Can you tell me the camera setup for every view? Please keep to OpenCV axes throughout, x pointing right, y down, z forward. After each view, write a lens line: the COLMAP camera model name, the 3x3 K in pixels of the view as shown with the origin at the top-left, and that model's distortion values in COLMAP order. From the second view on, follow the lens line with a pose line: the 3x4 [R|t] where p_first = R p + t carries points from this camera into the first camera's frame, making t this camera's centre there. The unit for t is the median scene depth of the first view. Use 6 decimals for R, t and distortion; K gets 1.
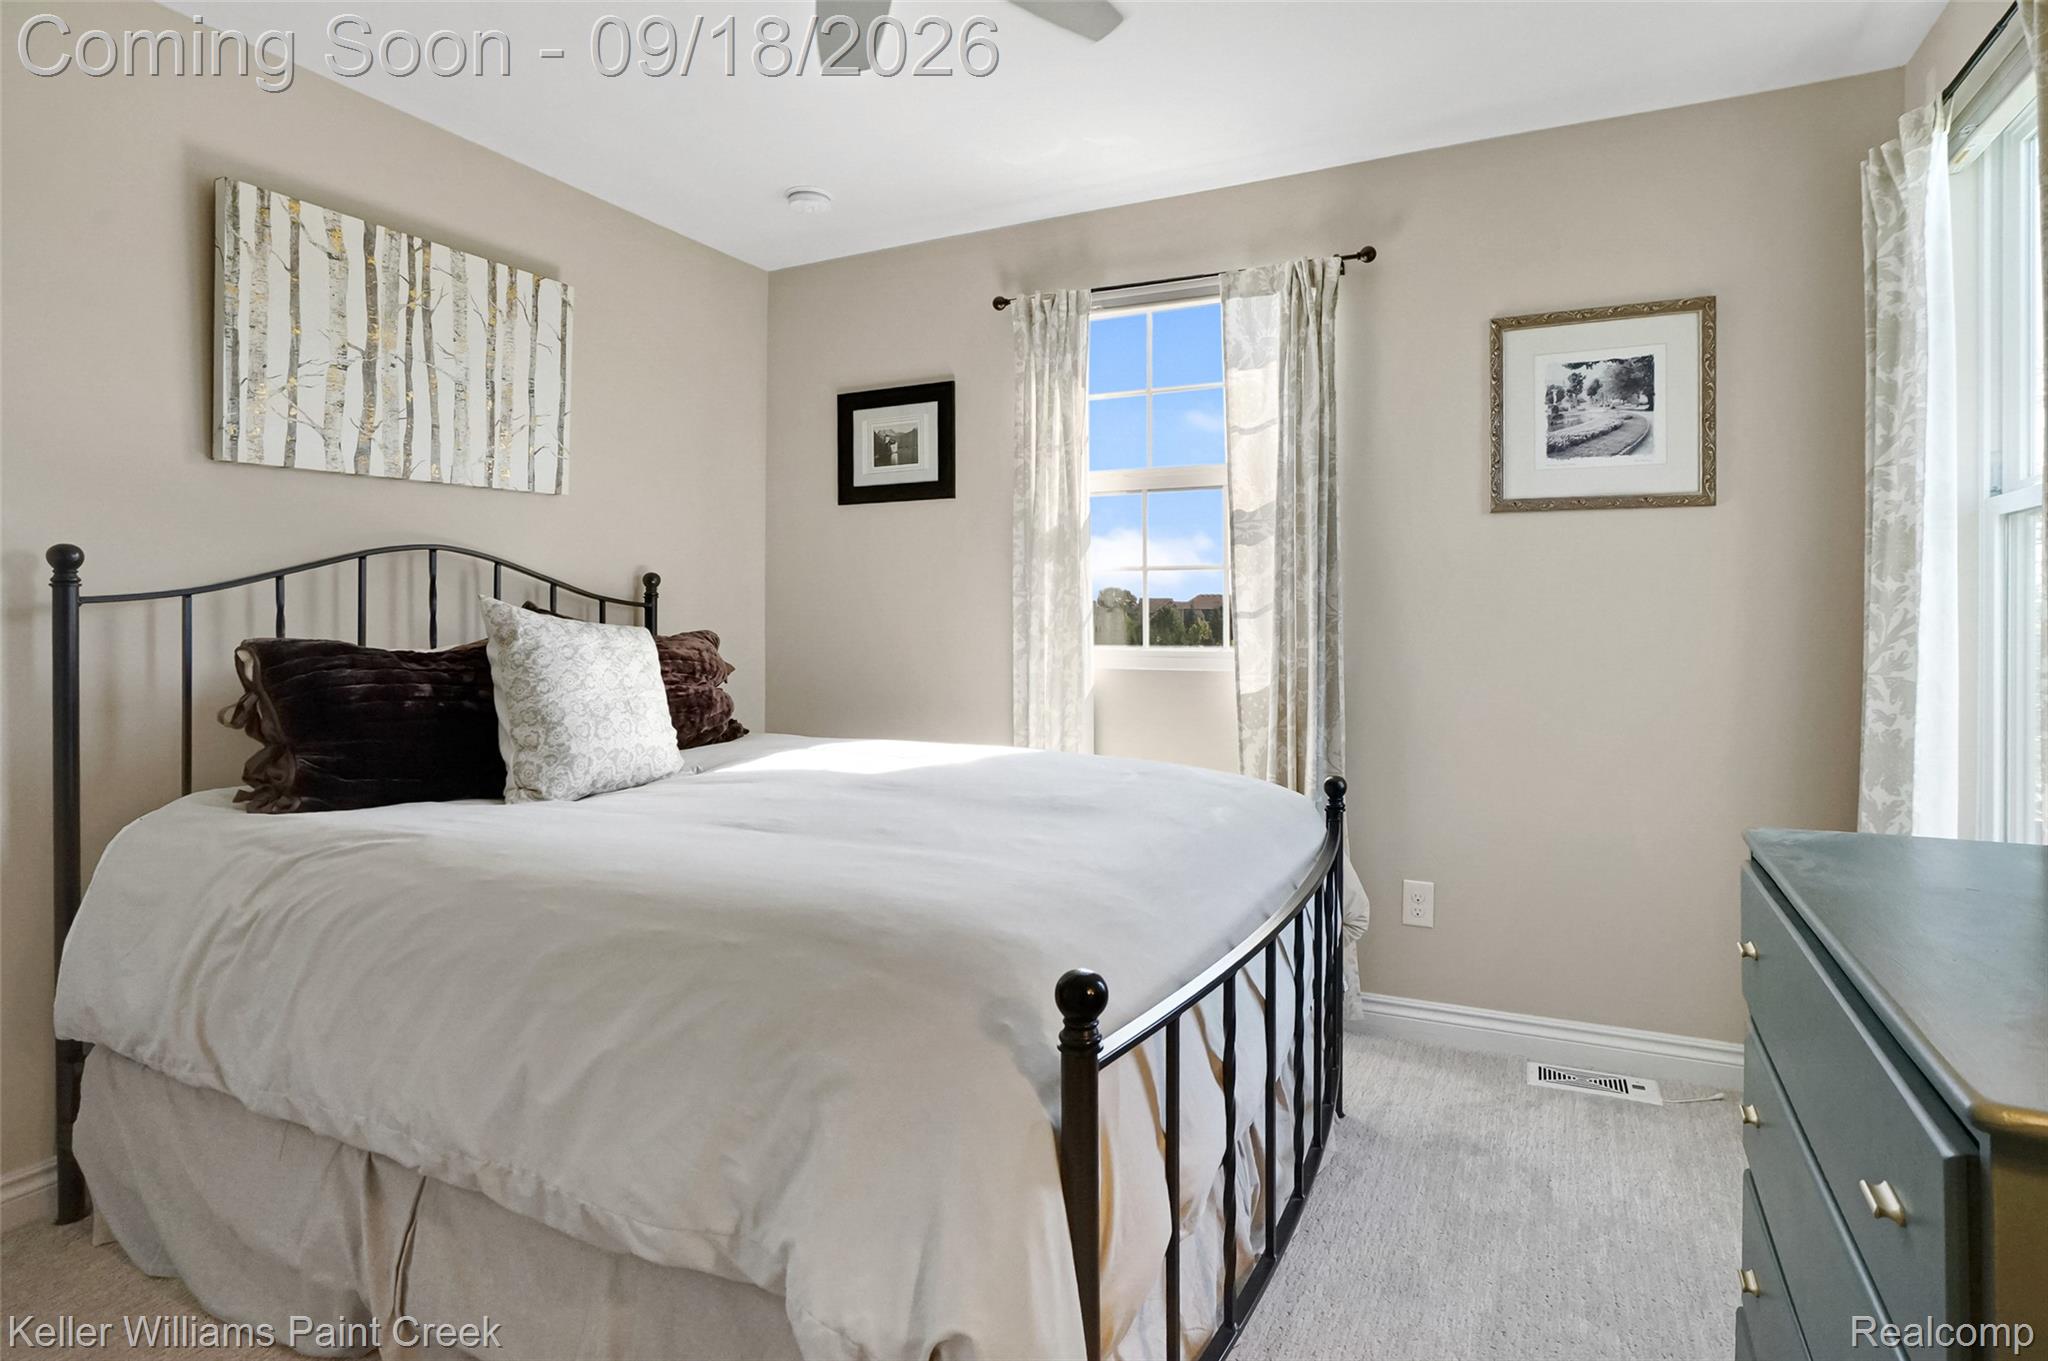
lens RADIAL K [[1015.4, 0, 1018.0], [0, 1015.4, 617.8], [0, 0, 1]] dist [-0.046715, 0.028503]
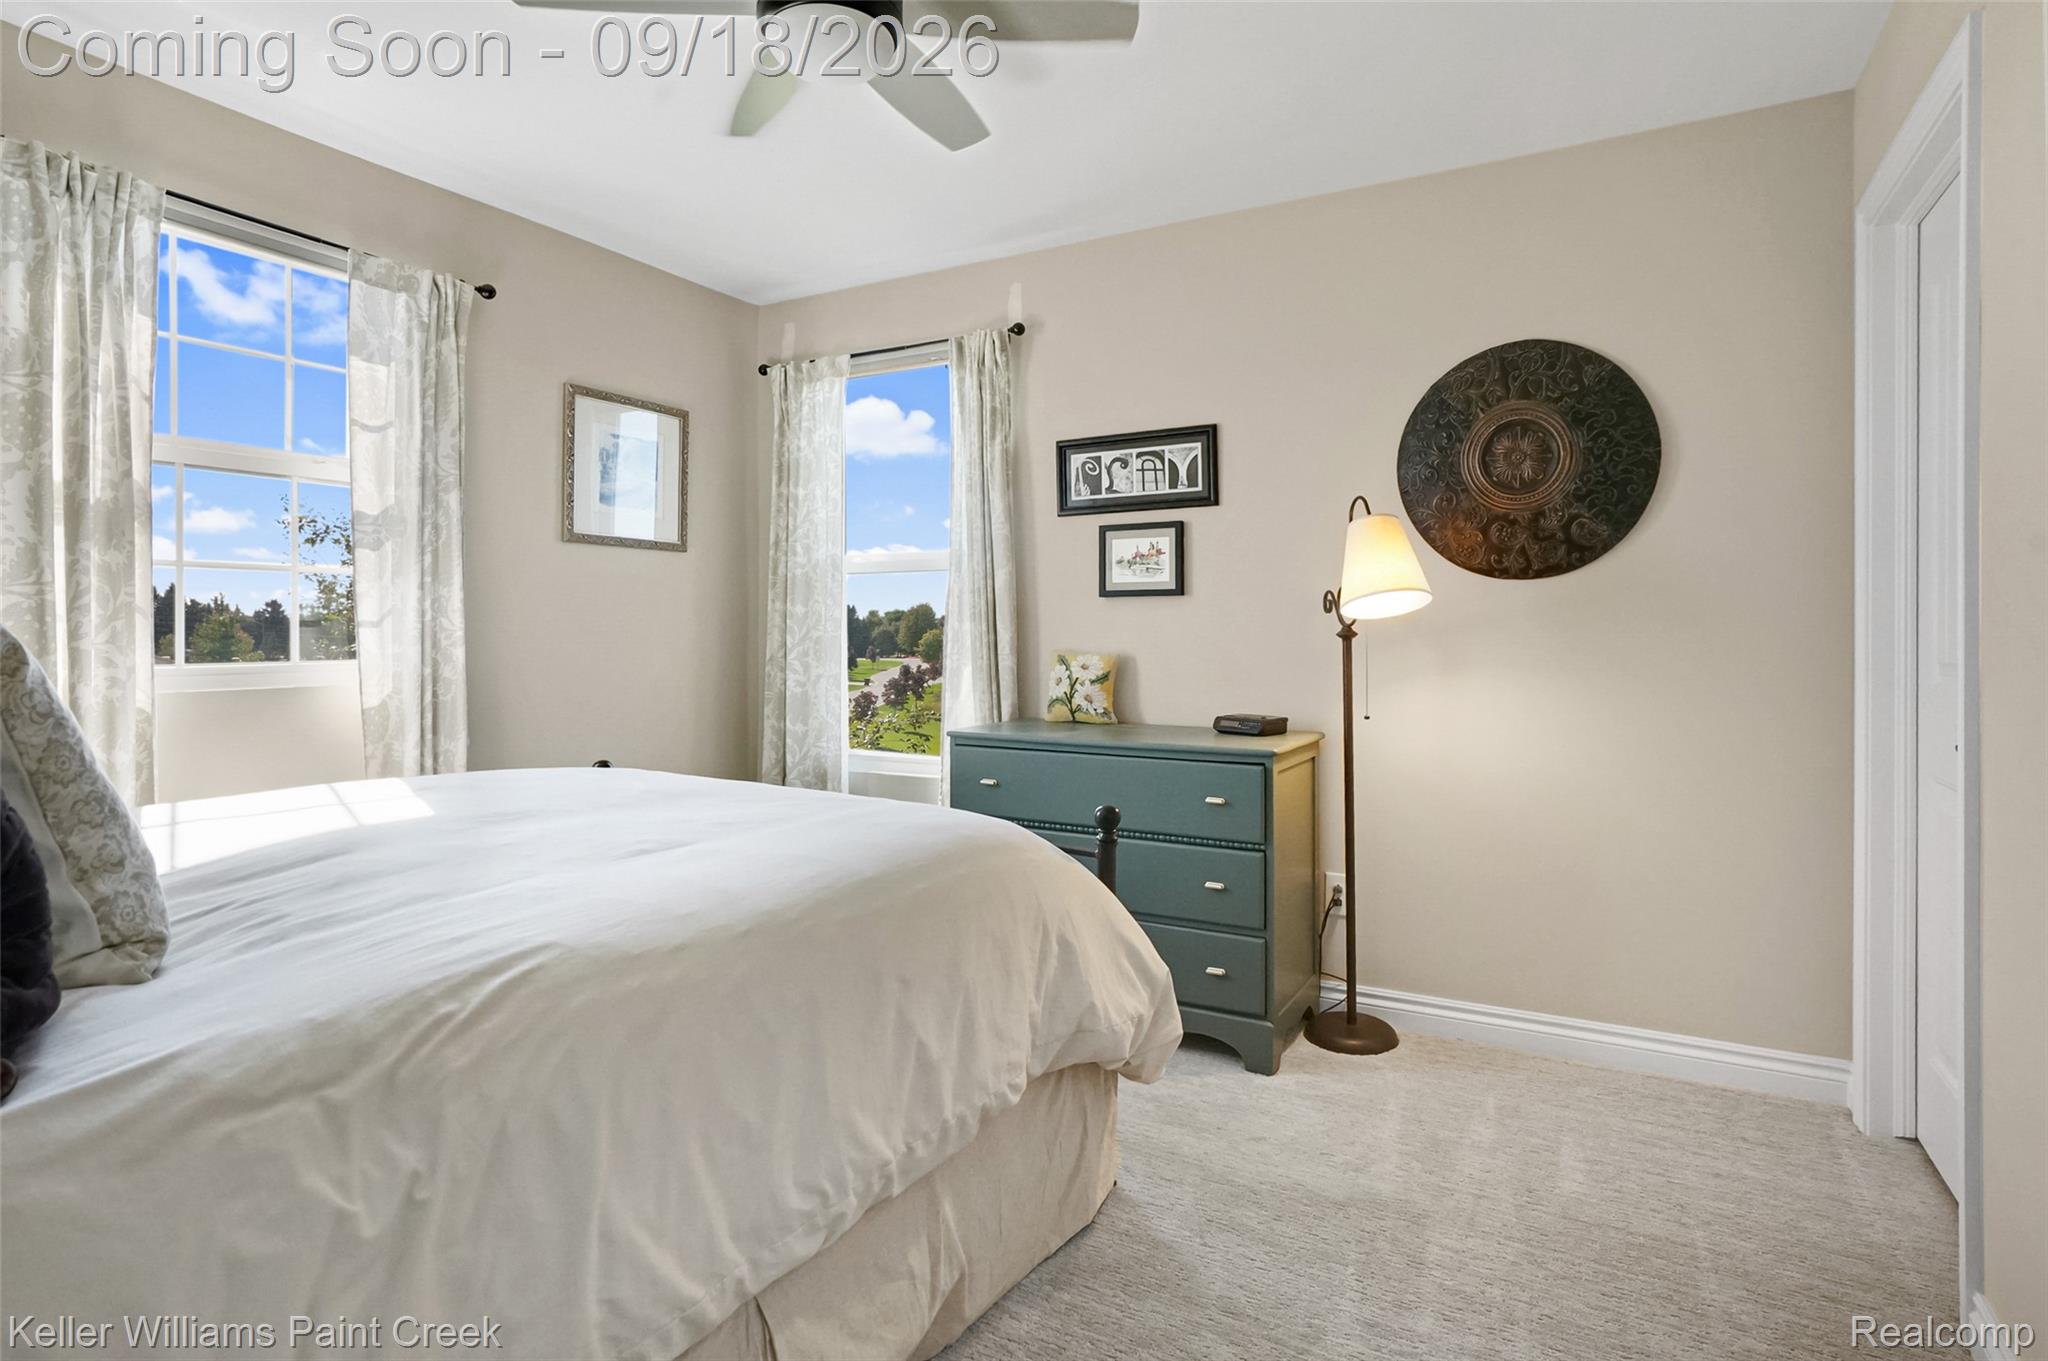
lens RADIAL K [[1034.5, 0, 1011.6], [0, 1034.5, 668.6], [0, 0, 1]] dist [-0.046790, 0.029825]
pose [[0.090781, -0.038995, 0.995107, -0.727504], [-0.004041, 0.999210, 0.039524, -0.001623], [-0.995863, -0.007610, 0.090552, 0.345670]]
